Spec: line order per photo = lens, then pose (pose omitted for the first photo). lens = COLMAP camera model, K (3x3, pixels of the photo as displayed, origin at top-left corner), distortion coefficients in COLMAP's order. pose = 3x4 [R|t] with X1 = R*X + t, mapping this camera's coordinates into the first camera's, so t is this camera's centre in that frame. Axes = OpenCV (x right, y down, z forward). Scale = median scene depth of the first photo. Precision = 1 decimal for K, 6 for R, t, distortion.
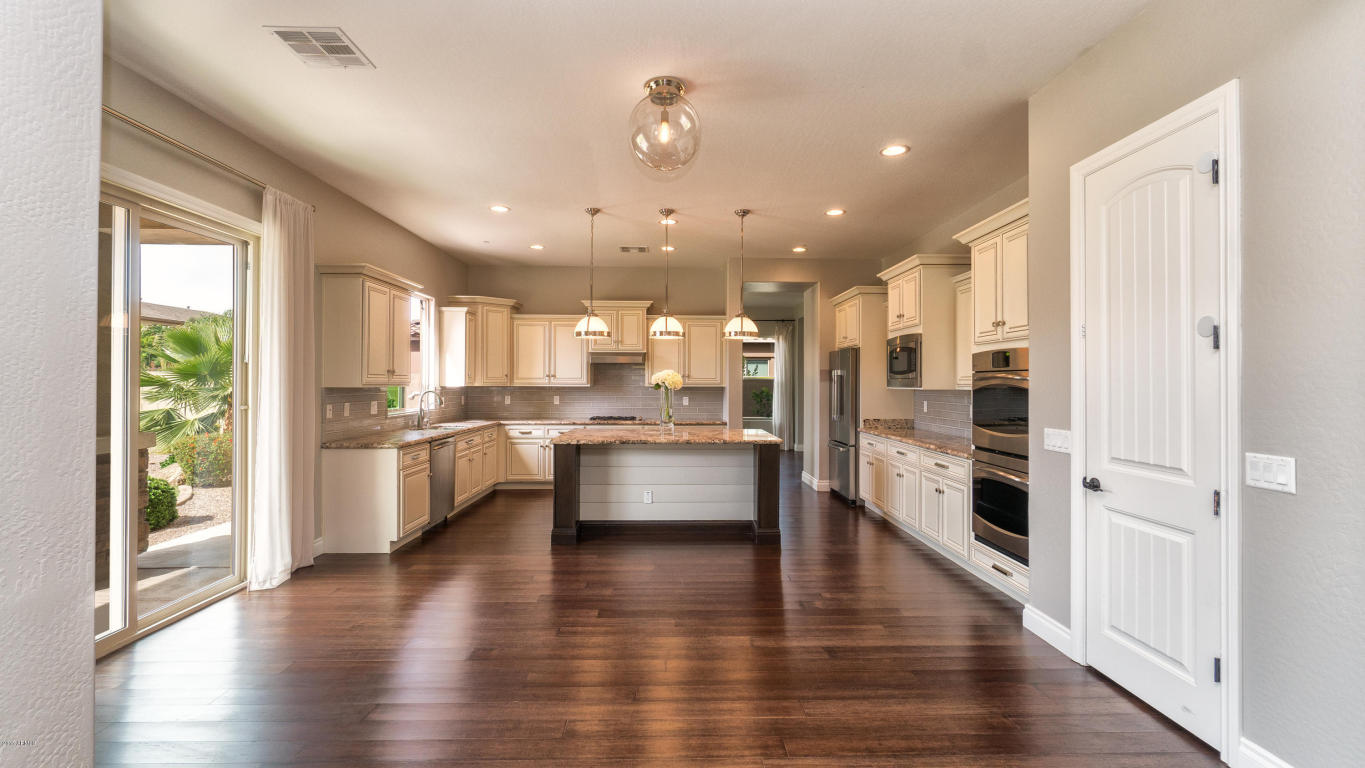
lens RADIAL K [[585.3, 0, 682.9], [0, 585.3, 381.0], [0, 0, 1]] dist [-0.002920, 0.000540]
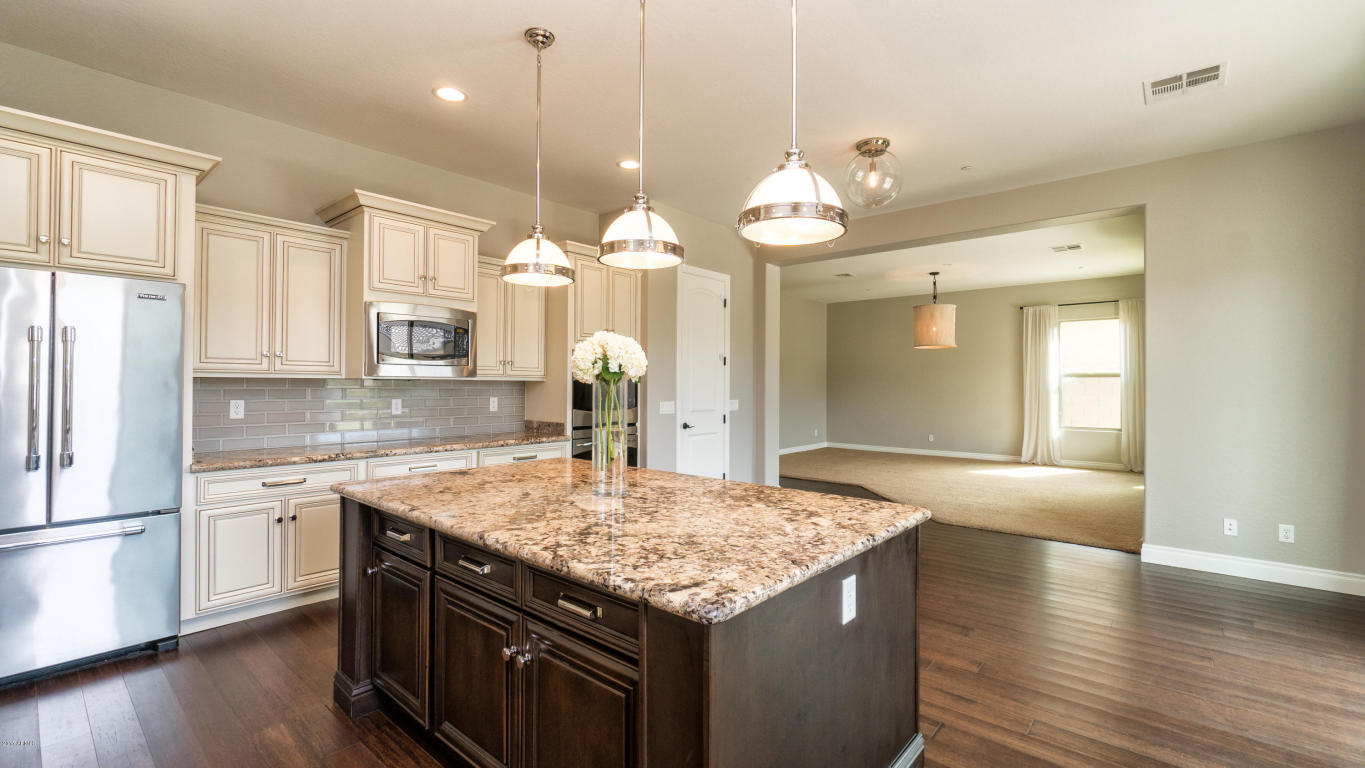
lens RADIAL K [[585.3, 0, 682.9], [0, 585.3, 381.0], [0, 0, 1]] dist [-0.002920, 0.000540]
pose [[-0.741725, -0.003921, 0.670693, -0.337170], [-0.011056, 0.999919, -0.006381, 0.016774], [-0.670613, -0.012148, -0.741708, 1.288331]]
